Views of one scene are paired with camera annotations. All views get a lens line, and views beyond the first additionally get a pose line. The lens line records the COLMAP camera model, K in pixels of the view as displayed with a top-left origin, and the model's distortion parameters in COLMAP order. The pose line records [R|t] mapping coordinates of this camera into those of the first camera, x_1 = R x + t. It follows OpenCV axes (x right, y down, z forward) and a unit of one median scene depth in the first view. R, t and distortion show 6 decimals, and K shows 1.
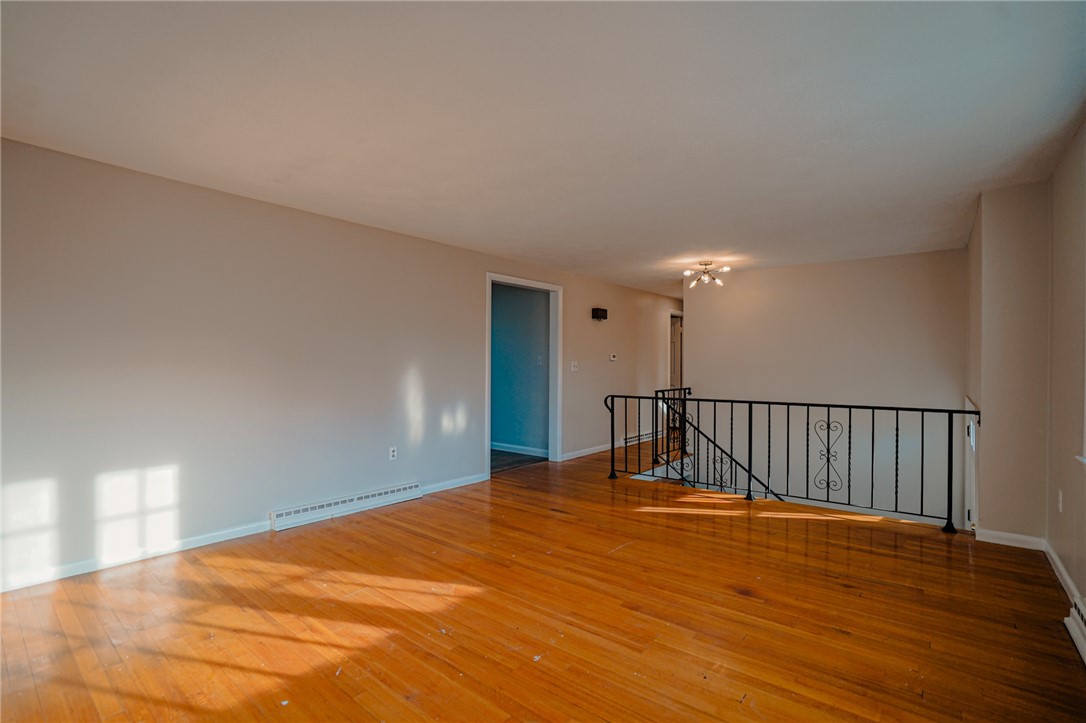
lens RADIAL K [[497.5, 0, 543.6], [0, 497.5, 363.2], [0, 0, 1]] dist [-0.055533, 0.018016]
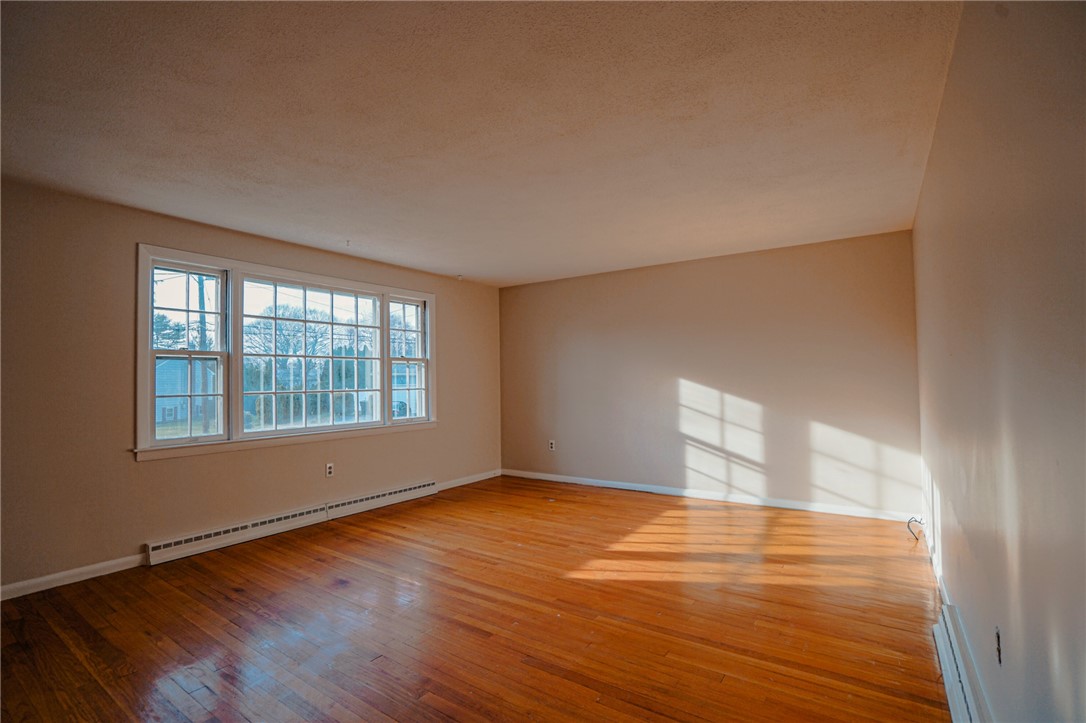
lens RADIAL K [[497.5, 0, 542.8], [0, 497.5, 364.0], [0, 0, 1]] dist [-0.055533, 0.018016]
pose [[-0.996760, 0.005404, -0.080255, 0.033942], [0.007285, 0.999705, -0.023170, -0.008698], [0.080106, -0.023680, -0.996505, 2.191226]]
